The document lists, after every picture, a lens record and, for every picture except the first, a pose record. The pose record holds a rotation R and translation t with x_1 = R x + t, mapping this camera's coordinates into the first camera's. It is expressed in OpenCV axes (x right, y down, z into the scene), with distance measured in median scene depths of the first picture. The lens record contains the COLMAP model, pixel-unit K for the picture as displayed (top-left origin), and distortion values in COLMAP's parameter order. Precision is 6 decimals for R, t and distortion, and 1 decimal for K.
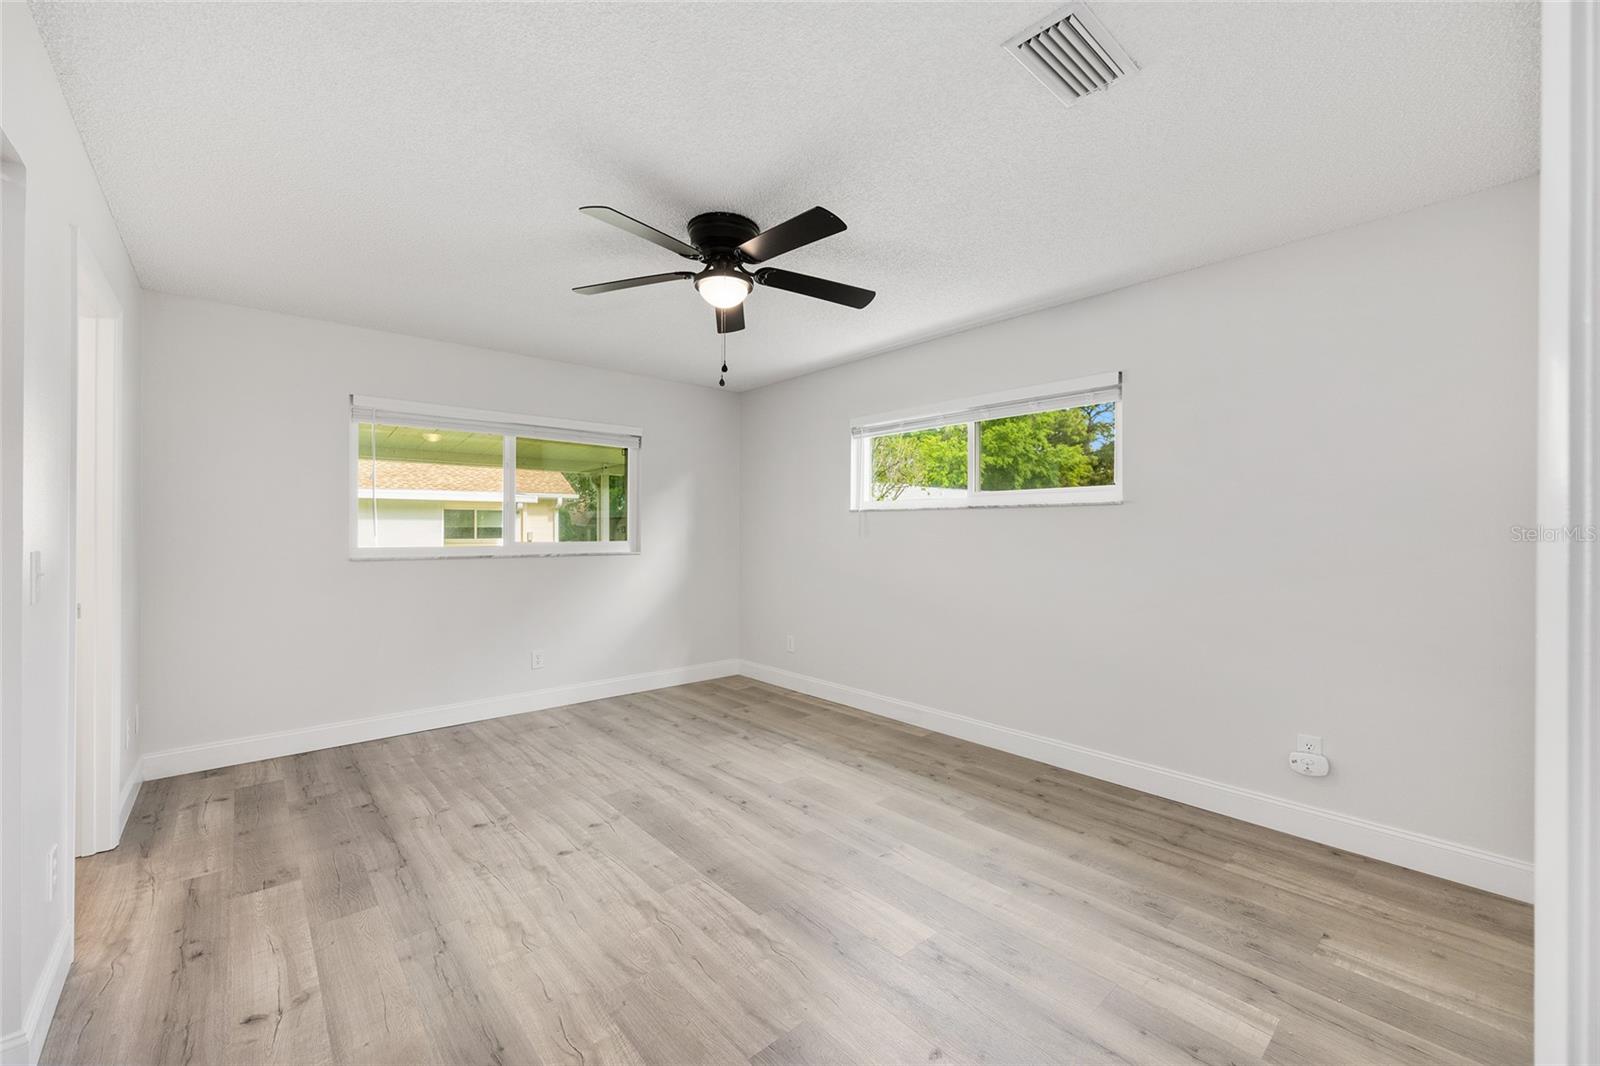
lens RADIAL K [[642.0, 0, 801.8], [0, 642.0, 529.8], [0, 0, 1]] dist [0.000922, 0.000524]
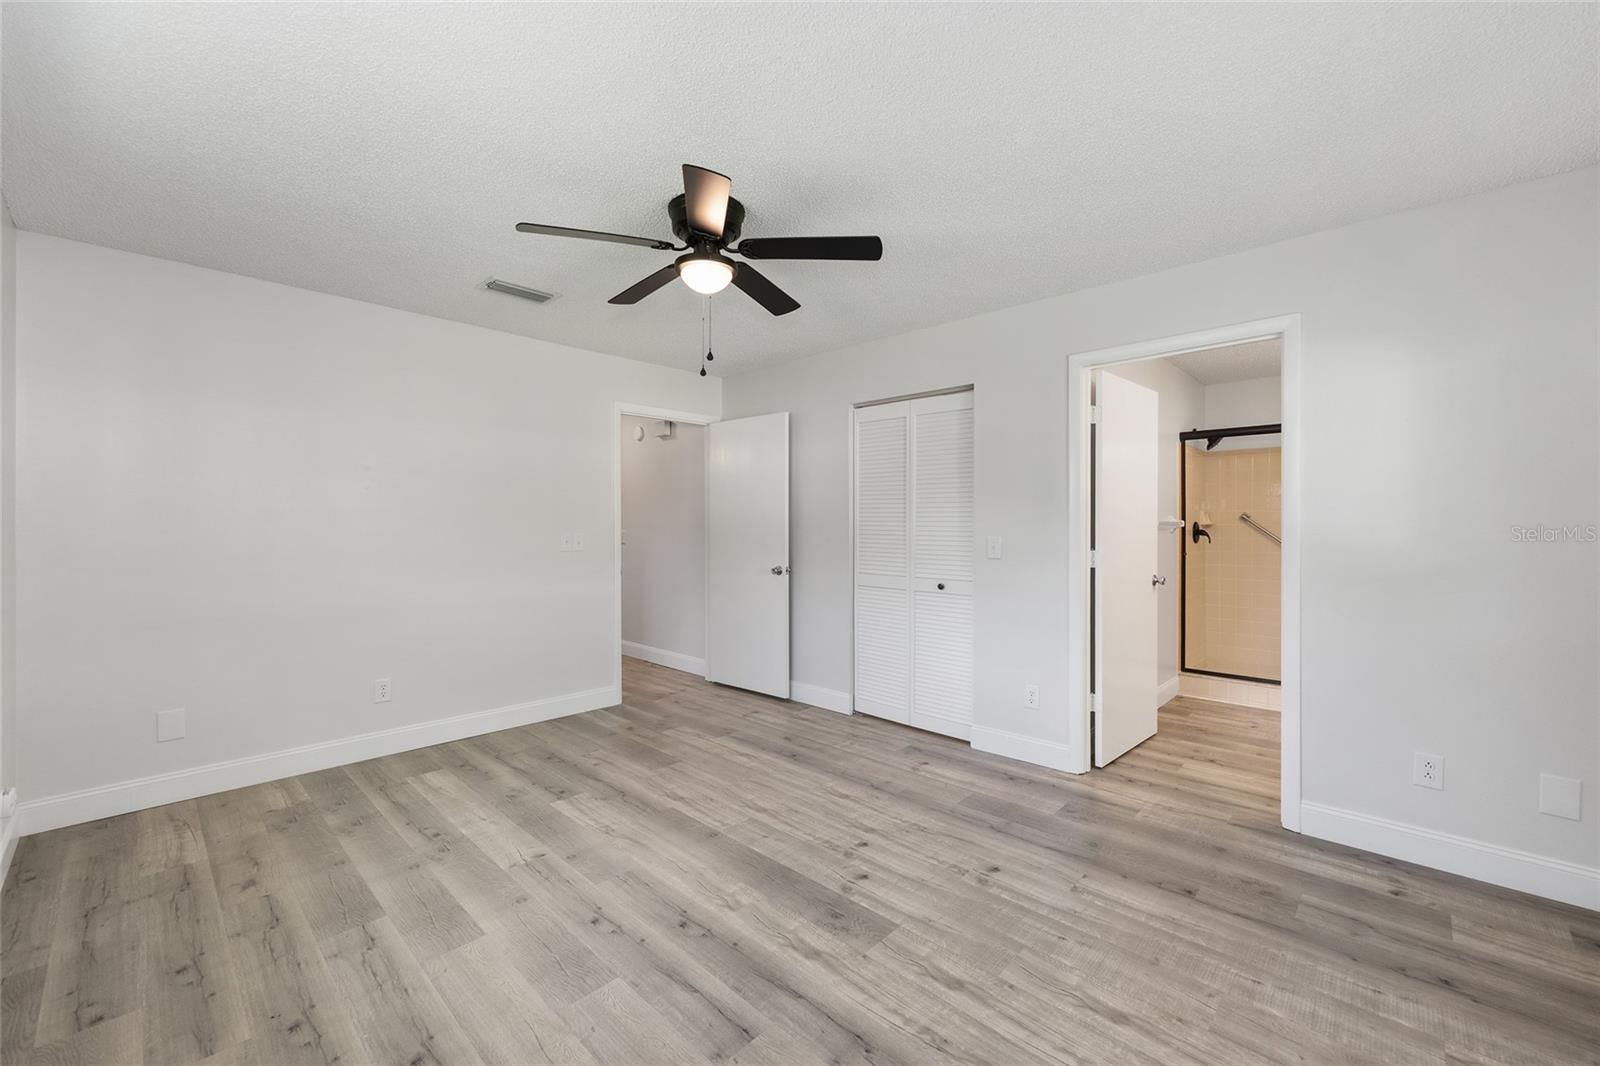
lens RADIAL K [[642.0, 0, 797.9], [0, 642.0, 528.9], [0, 0, 1]] dist [0.000922, 0.000524]
pose [[-0.996682, -0.001265, -0.081385, -0.174554], [-0.001730, 0.999983, 0.005638, -0.002181], [0.081377, 0.005760, -0.996667, 1.892903]]
